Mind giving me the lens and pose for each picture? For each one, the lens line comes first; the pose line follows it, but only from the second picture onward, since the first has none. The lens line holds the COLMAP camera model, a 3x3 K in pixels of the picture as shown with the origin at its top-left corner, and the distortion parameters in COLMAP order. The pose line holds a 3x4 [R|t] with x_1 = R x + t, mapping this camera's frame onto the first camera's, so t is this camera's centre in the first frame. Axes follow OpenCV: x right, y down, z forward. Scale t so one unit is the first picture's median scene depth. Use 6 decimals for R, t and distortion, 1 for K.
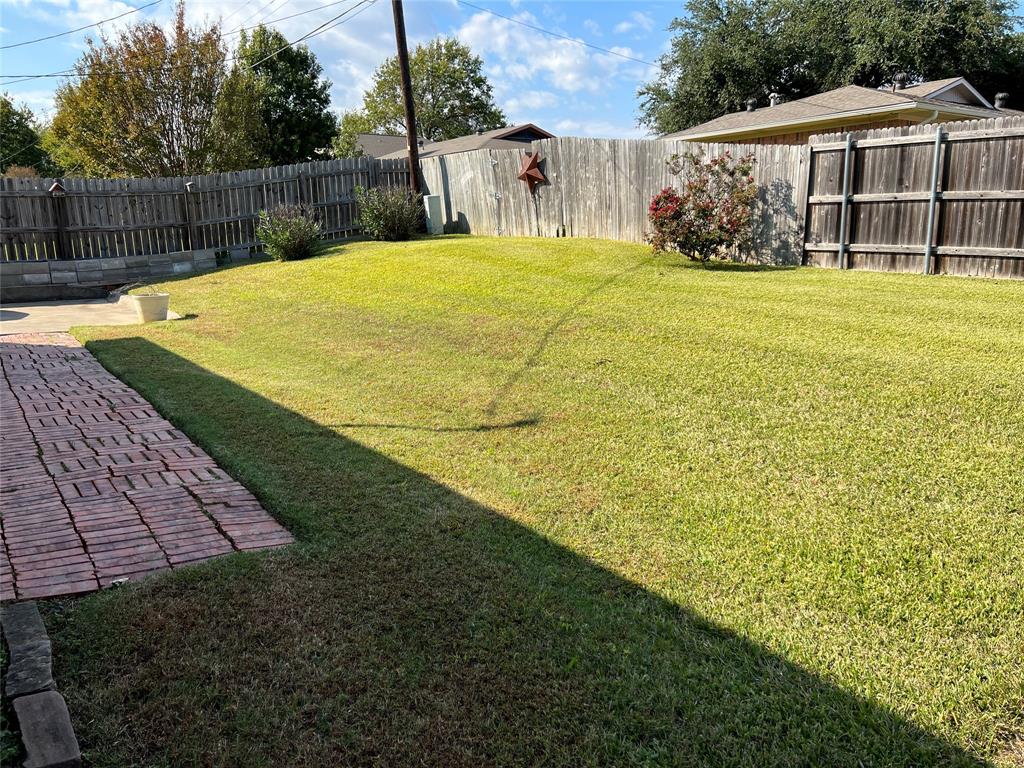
lens RADIAL K [[774.5, 0, 513.5], [0, 774.5, 384.8], [0, 0, 1]] dist [0.003341, 0.002399]
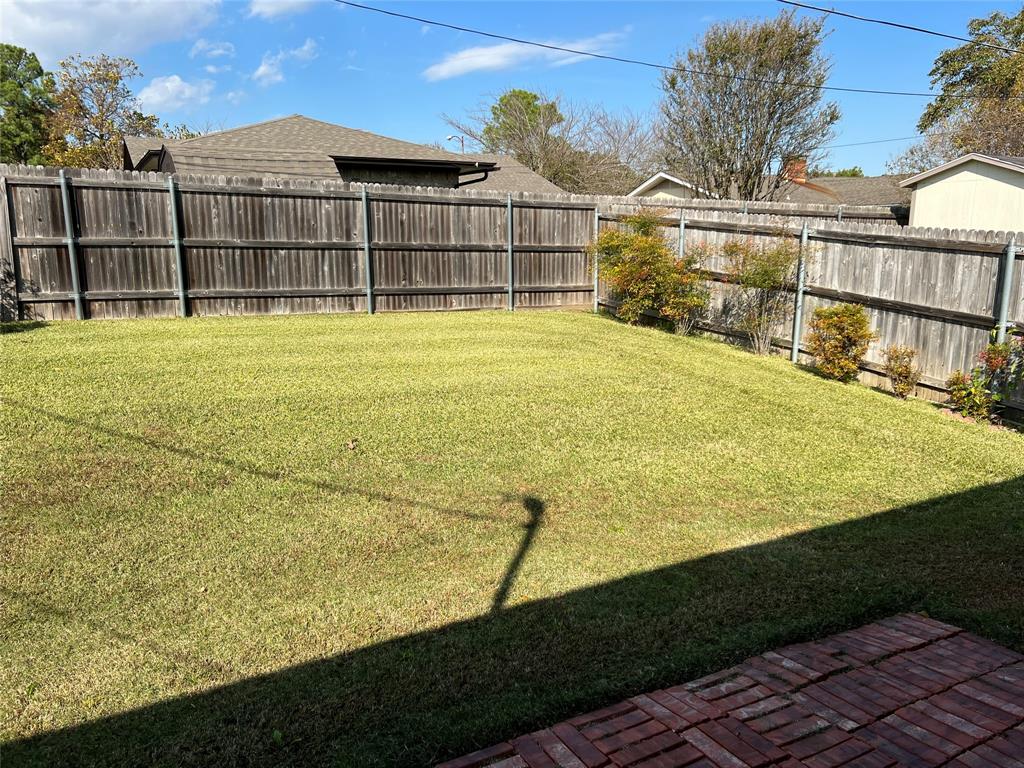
lens RADIAL K [[774.5, 0, 513.5], [0, 774.5, 384.8], [0, 0, 1]] dist [0.003341, 0.002399]
pose [[0.124685, -0.168747, 0.977741, -0.430726], [0.198333, 0.969782, 0.142081, -0.113785], [-0.972172, 0.176203, 0.154385, 0.425613]]
